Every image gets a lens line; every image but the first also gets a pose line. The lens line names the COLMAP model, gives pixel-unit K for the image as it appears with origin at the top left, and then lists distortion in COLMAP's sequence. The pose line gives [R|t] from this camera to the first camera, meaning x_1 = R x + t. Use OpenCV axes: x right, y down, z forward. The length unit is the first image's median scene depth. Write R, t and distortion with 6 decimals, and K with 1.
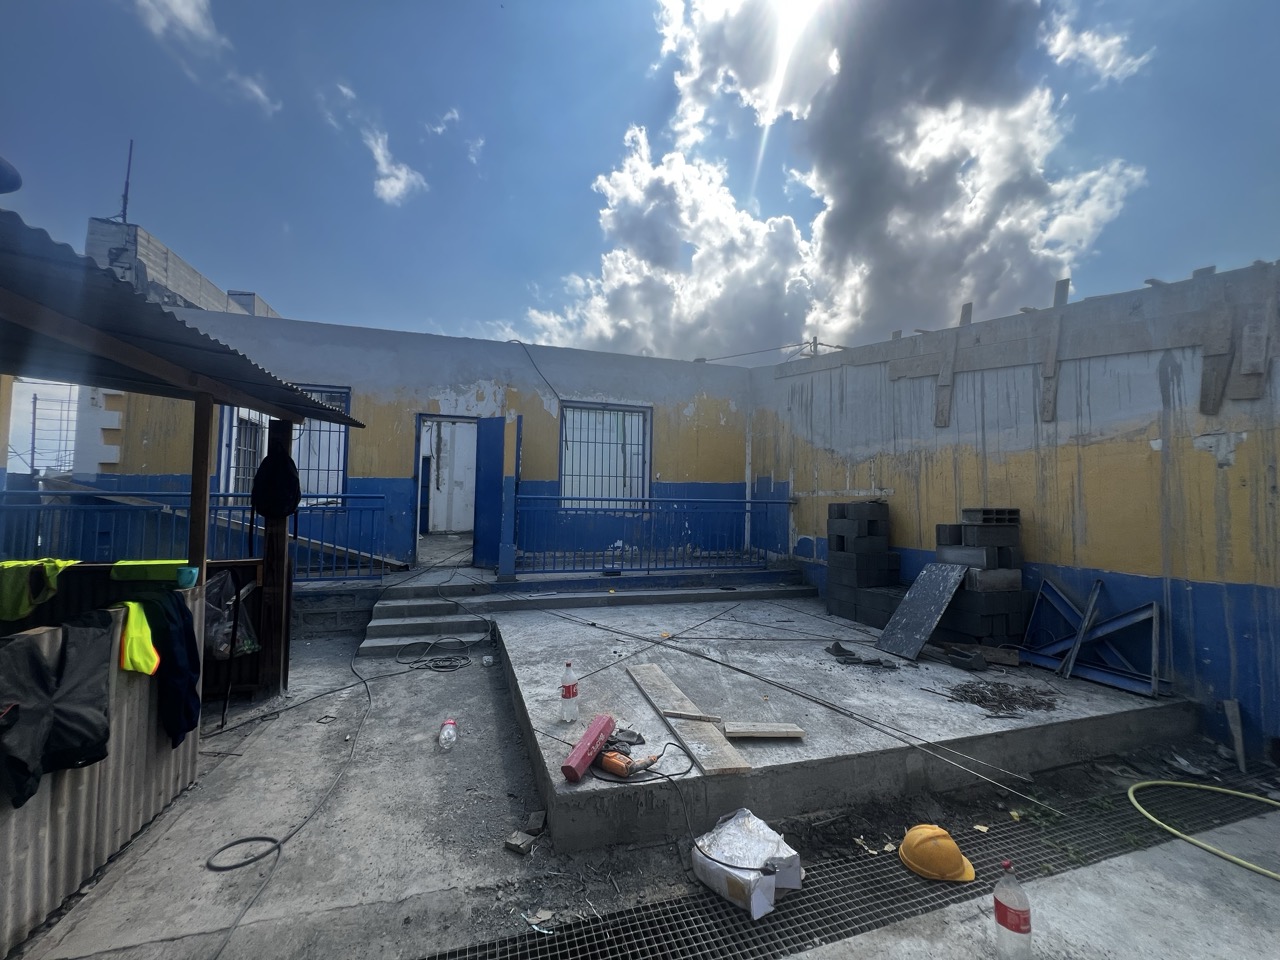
lens RADIAL K [[514.1, 0, 640.0], [0, 514.1, 480.0], [0, 0, 1]] dist [-0.001003, -0.000069]
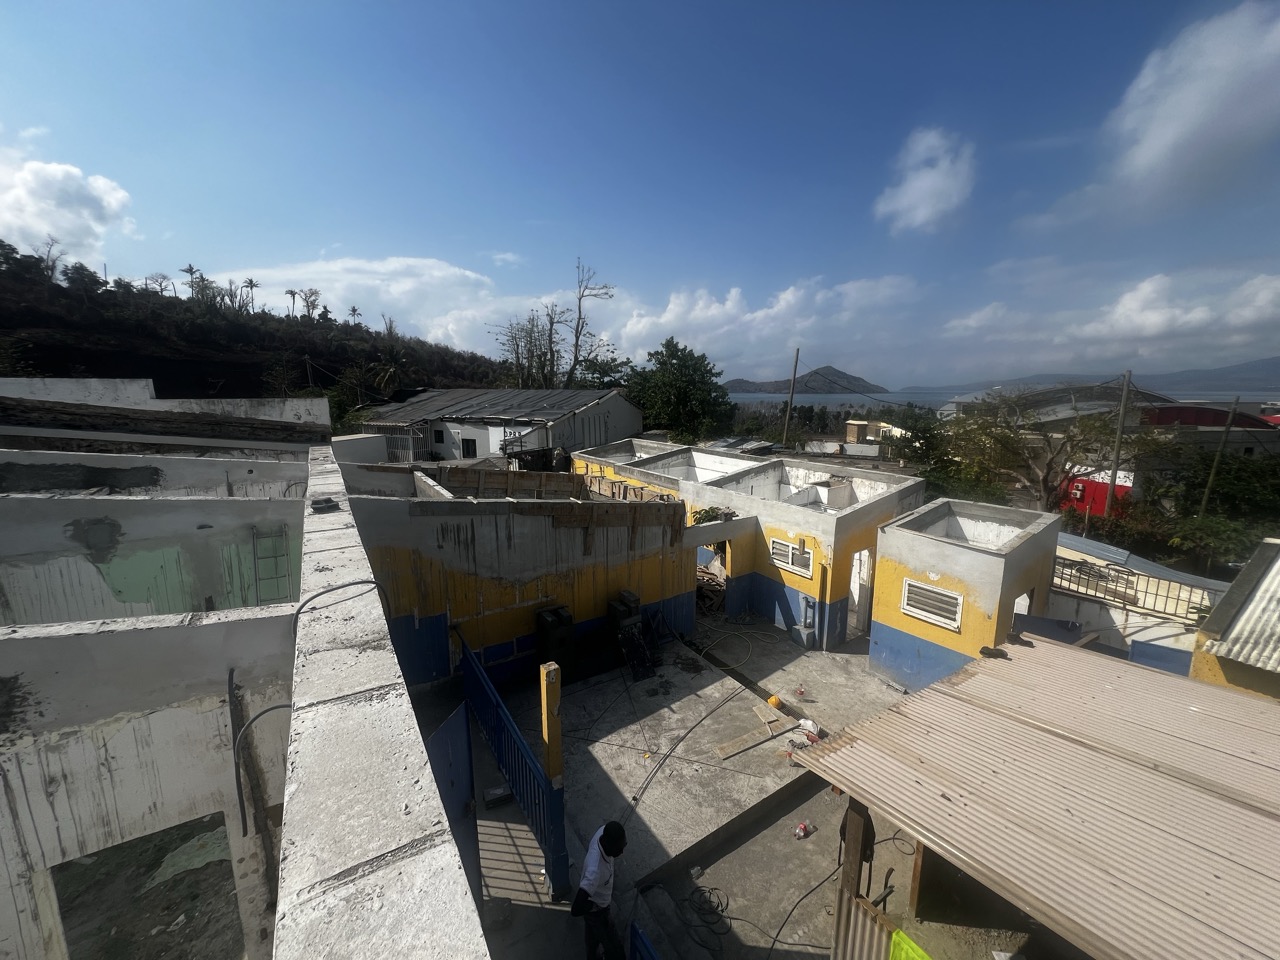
lens RADIAL K [[513.5, 0, 640.0], [0, 513.5, 480.0], [0, 0, 1]] dist [-0.000272, 0.000027]
pose [[-0.249246, -0.179517, 0.951657, -1.046868], [-0.046167, 0.983755, 0.173480, -0.638064], [-0.967339, -0.000696, -0.253485, 1.196553]]
